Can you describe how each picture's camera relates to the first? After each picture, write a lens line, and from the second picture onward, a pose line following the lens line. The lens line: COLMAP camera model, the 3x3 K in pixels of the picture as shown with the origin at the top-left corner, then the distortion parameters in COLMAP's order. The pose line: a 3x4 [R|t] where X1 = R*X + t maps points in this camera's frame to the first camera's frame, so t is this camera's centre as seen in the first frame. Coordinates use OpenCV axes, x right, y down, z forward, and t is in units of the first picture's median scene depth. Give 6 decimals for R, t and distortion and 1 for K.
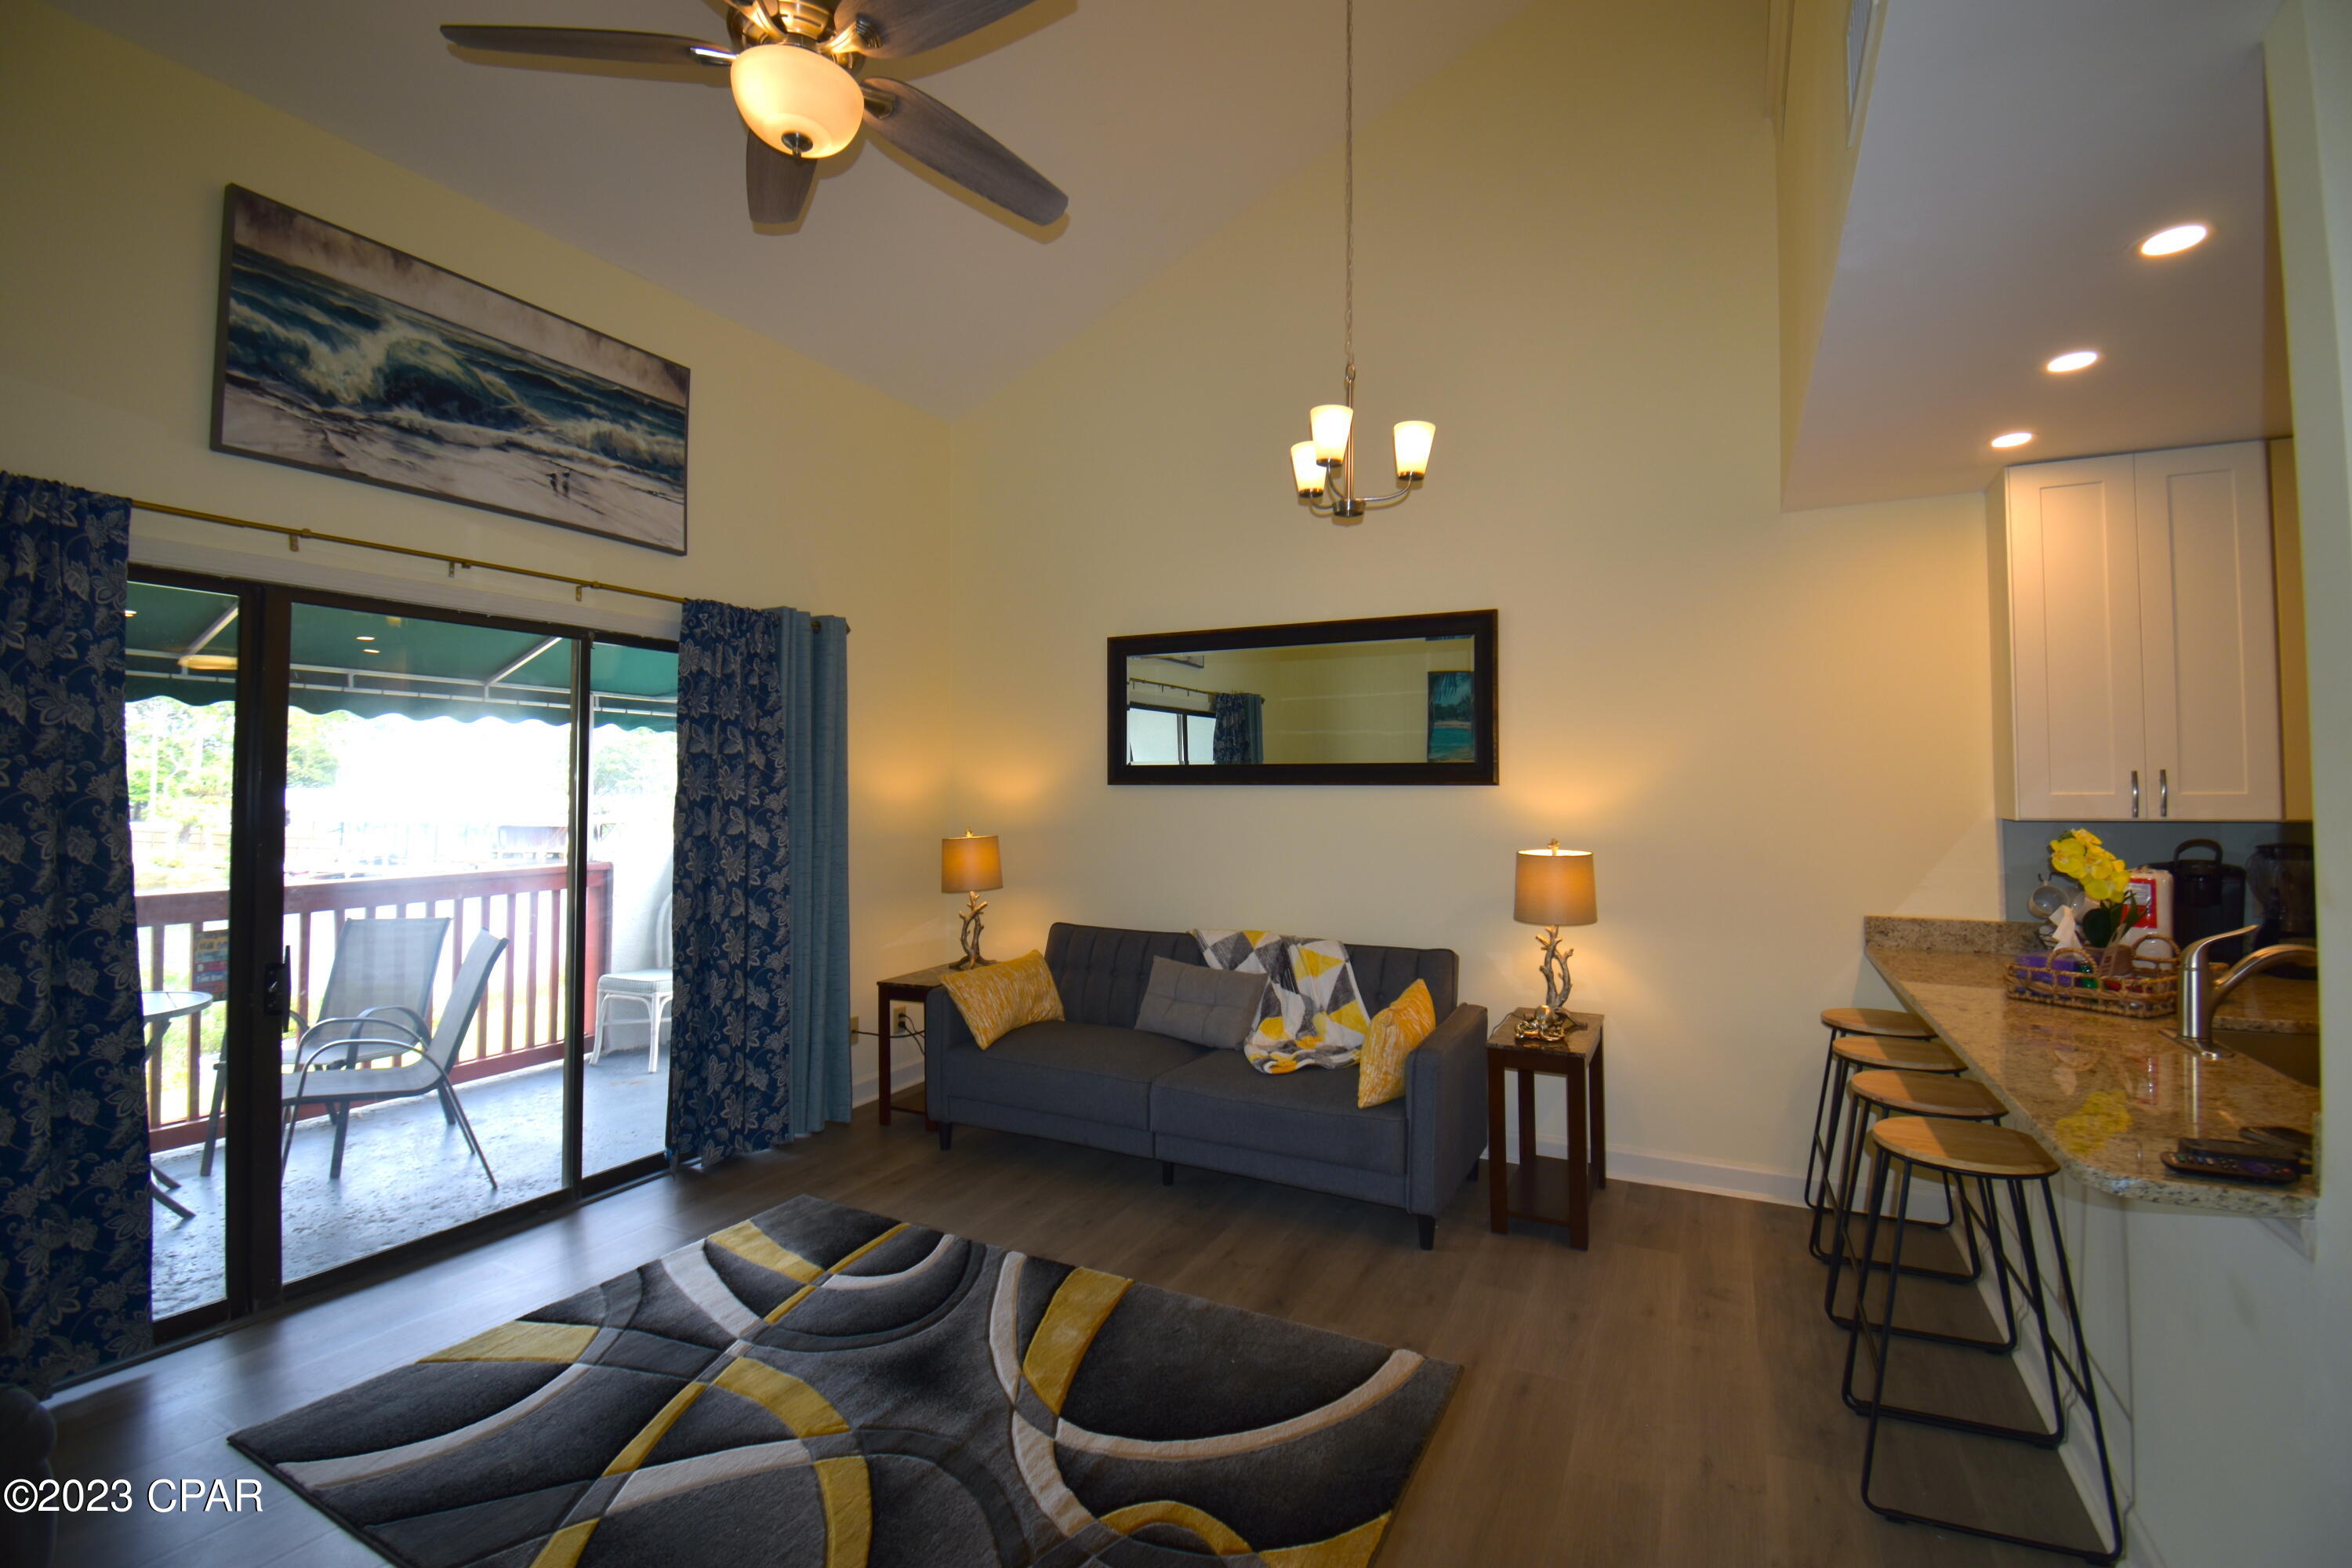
lens RADIAL K [[1034.0, 0, 1183.2], [0, 1034.0, 770.1], [0, 0, 1]] dist [0.007723, -0.013671]
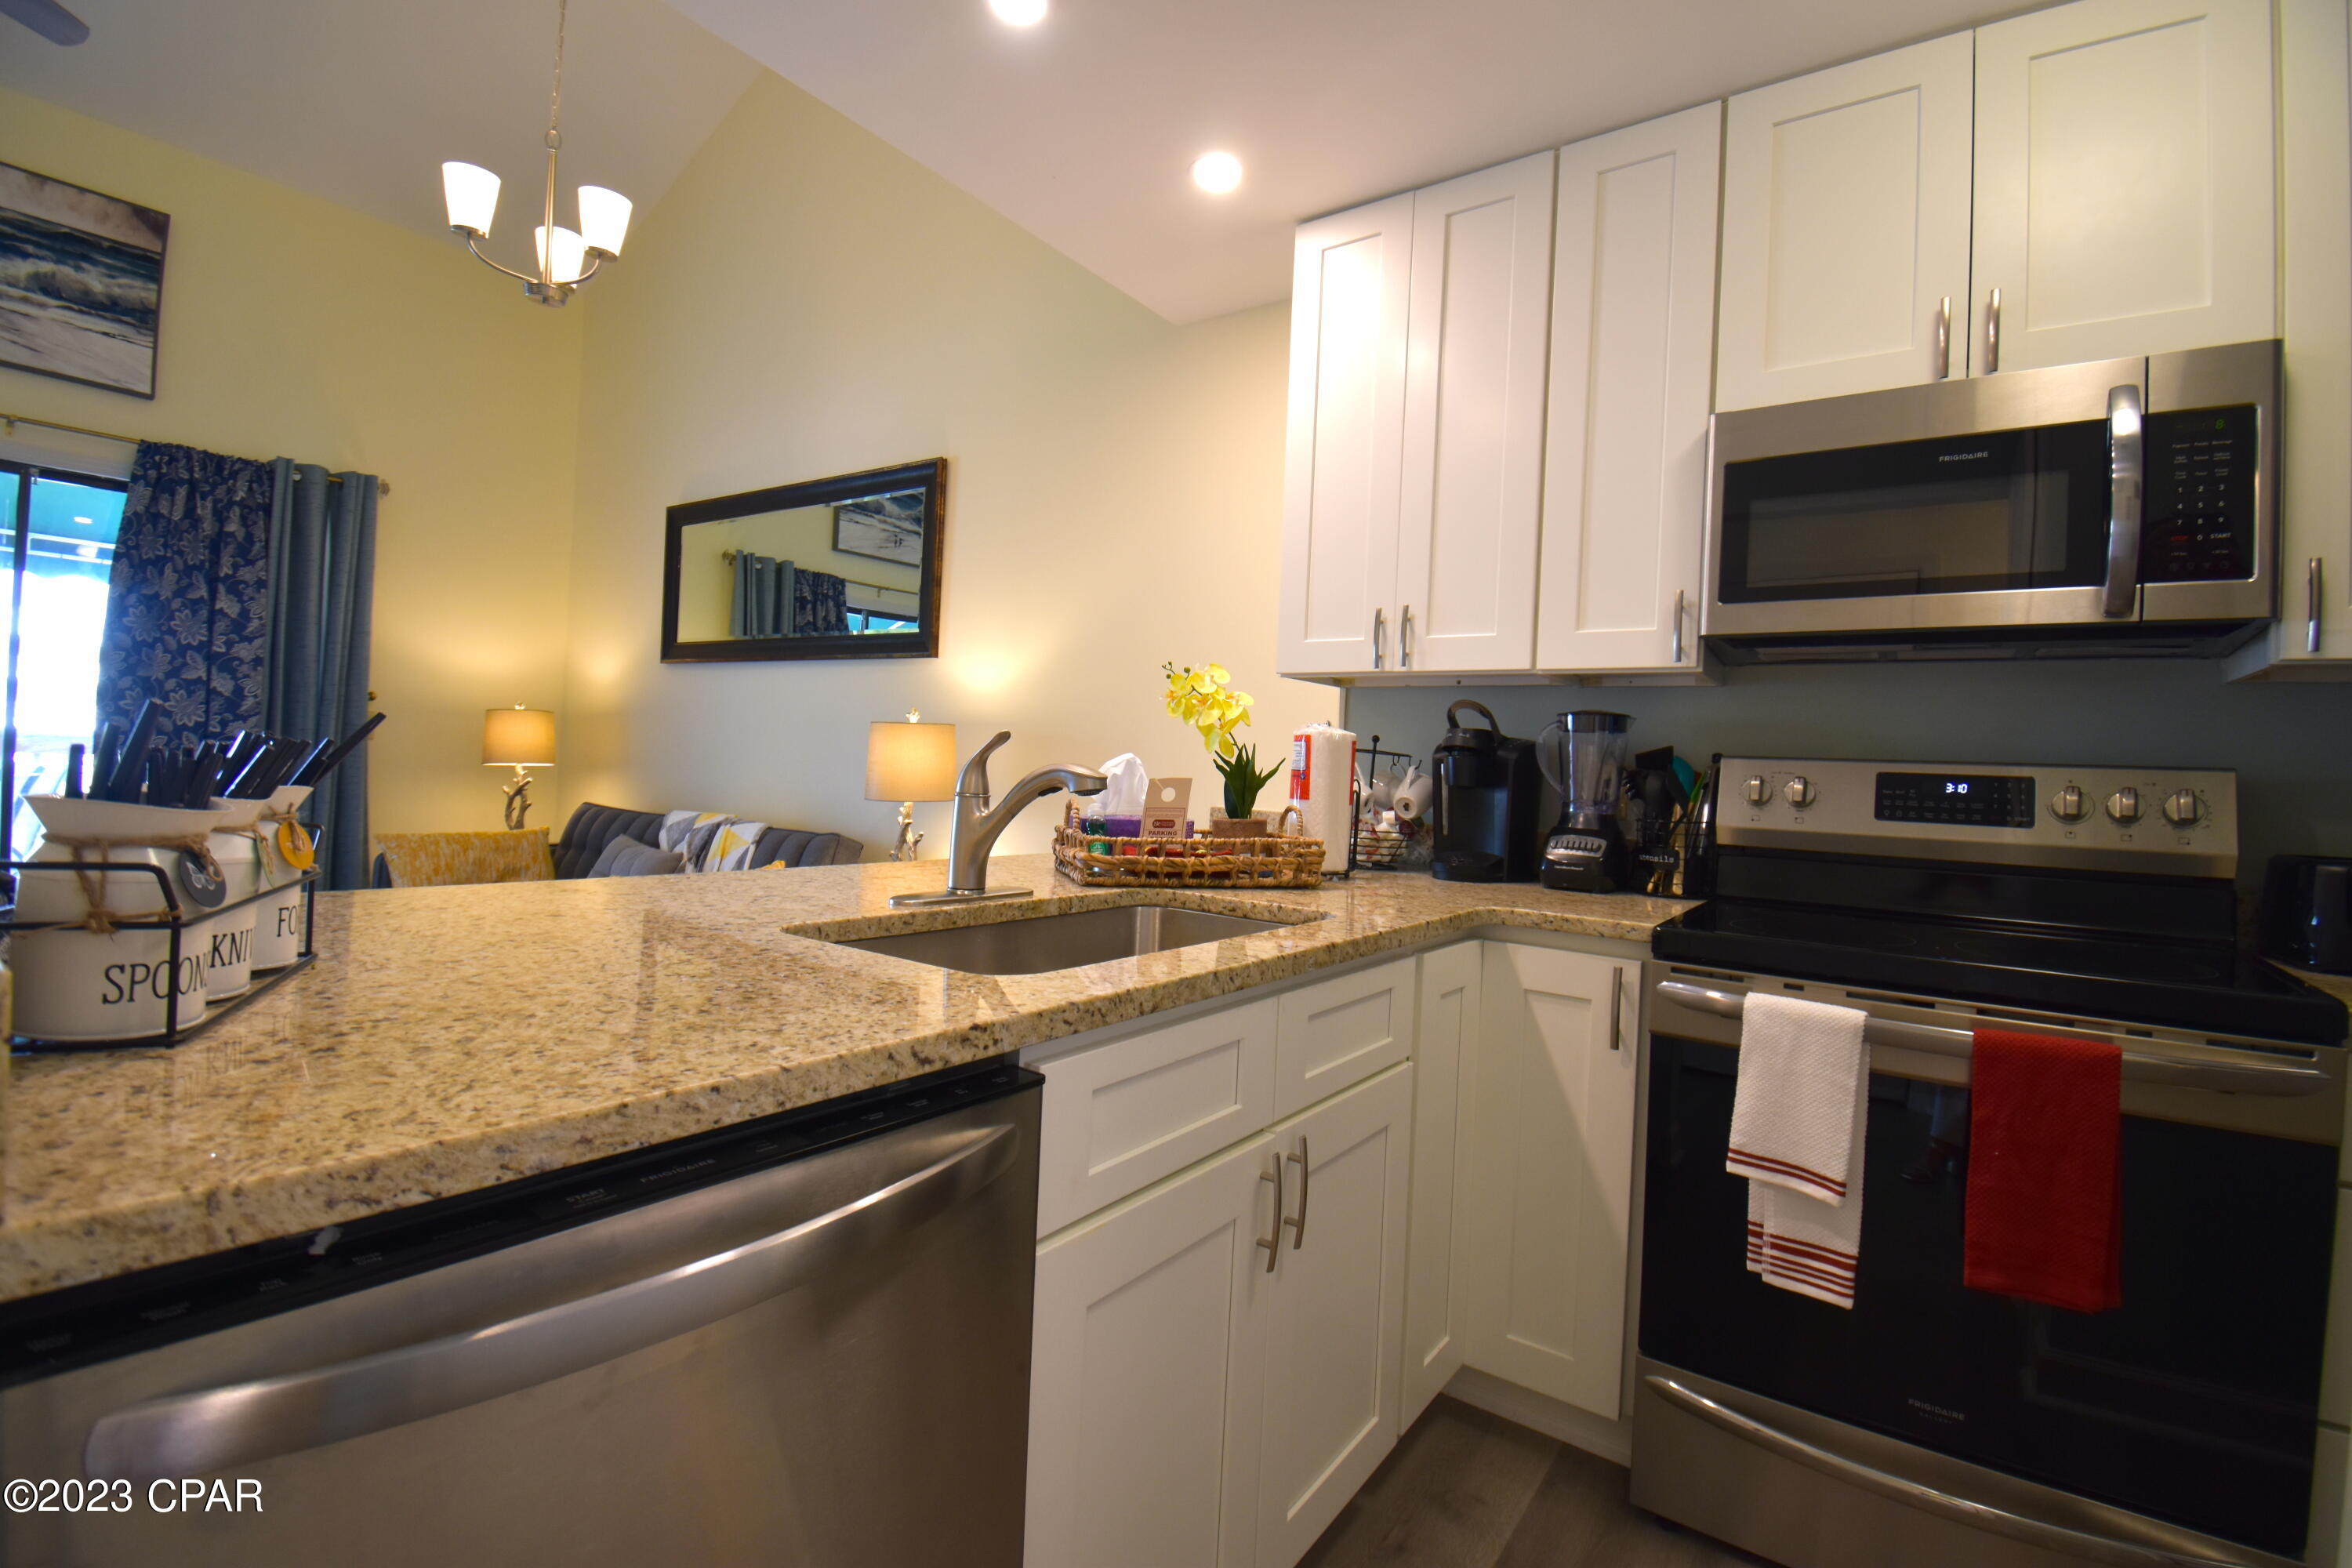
lens RADIAL K [[1034.0, 0, 1196.2], [0, 1034.0, 745.0], [0, 0, 1]] dist [0.007723, -0.013671]
pose [[0.988311, 0.045073, -0.145633, 0.721974], [-0.045104, 0.998978, 0.003092, 0.084566], [0.145624, 0.003513, 0.989334, 0.173661]]
